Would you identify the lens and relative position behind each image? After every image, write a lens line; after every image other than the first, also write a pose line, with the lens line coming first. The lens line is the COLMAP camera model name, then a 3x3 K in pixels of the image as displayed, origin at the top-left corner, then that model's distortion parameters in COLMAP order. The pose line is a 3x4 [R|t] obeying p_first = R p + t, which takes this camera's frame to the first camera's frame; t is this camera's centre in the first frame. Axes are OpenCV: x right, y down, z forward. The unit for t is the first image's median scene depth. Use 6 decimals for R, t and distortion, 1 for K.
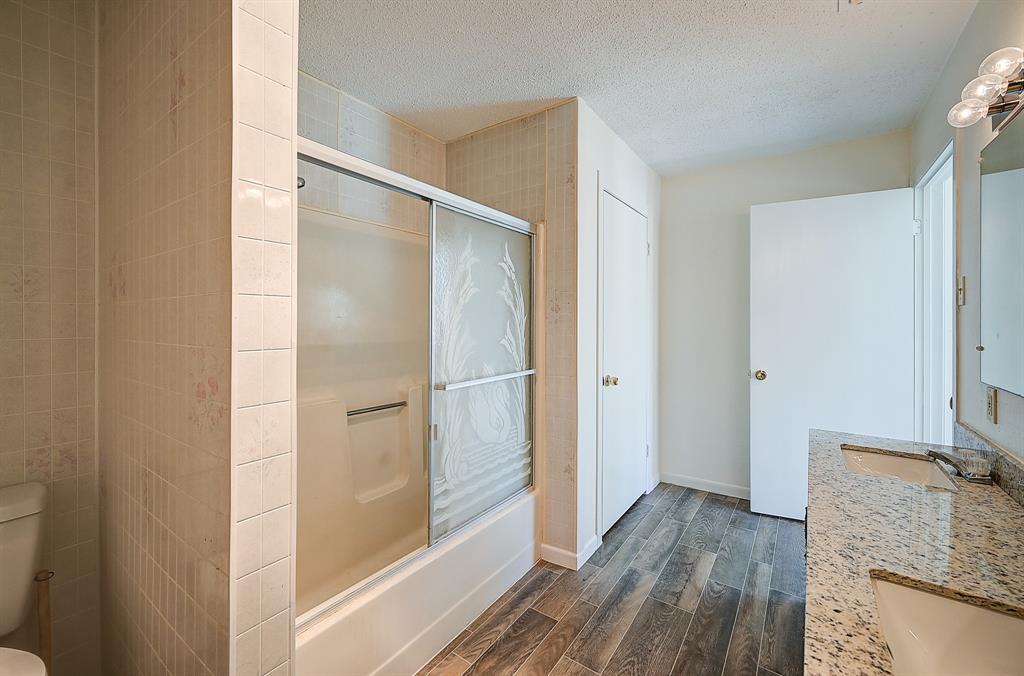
lens RADIAL K [[408.2, 0, 511.6], [0, 408.2, 322.1], [0, 0, 1]] dist [-0.002054, -0.000340]
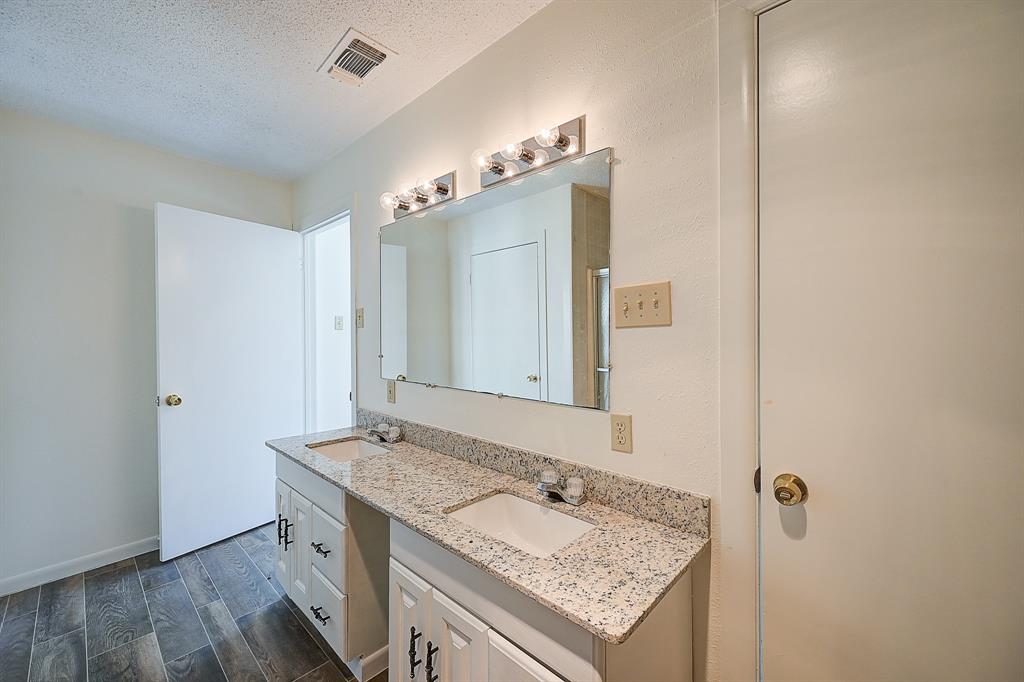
lens RADIAL K [[402.9, 0, 507.9], [0, 402.9, 340.0], [0, 0, 1]] dist [-0.006467, 0.000953]
pose [[0.123527, -0.005809, 0.992324, -0.211763], [0.002688, 0.999981, 0.005519, -0.002060], [-0.992338, 0.001986, 0.123541, 0.254268]]
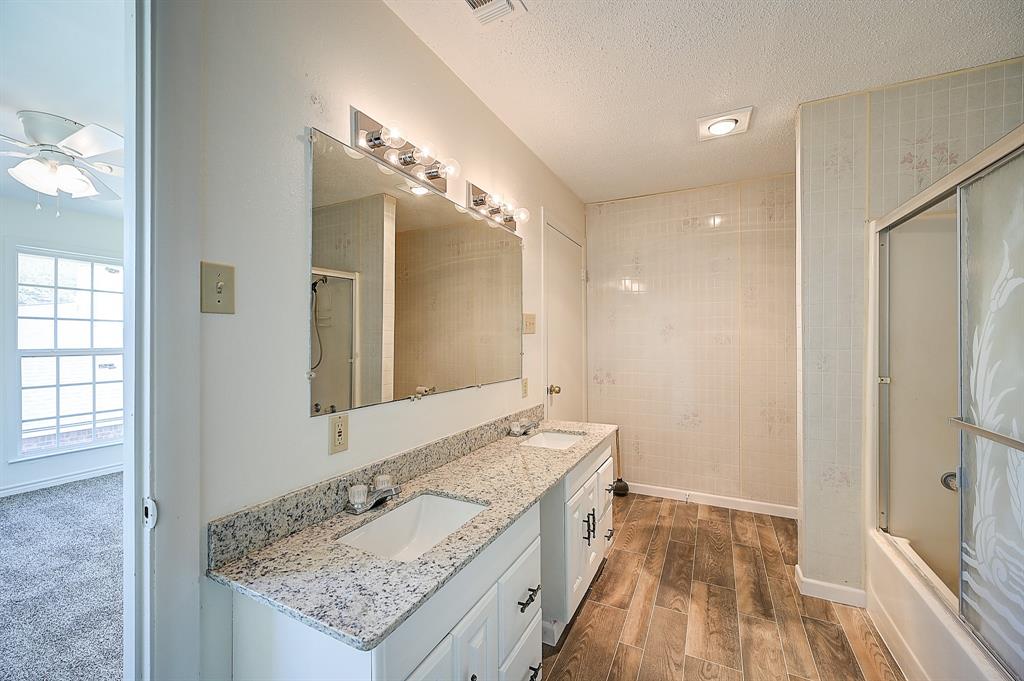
lens RADIAL K [[408.2, 0, 508.9], [0, 408.2, 337.4], [0, 0, 1]] dist [-0.002054, -0.000340]
pose [[-0.987690, 0.002536, -0.156404, 0.663611], [0.002887, 0.999994, -0.002016, -0.004576], [0.156398, -0.002443, -0.987691, 1.368736]]
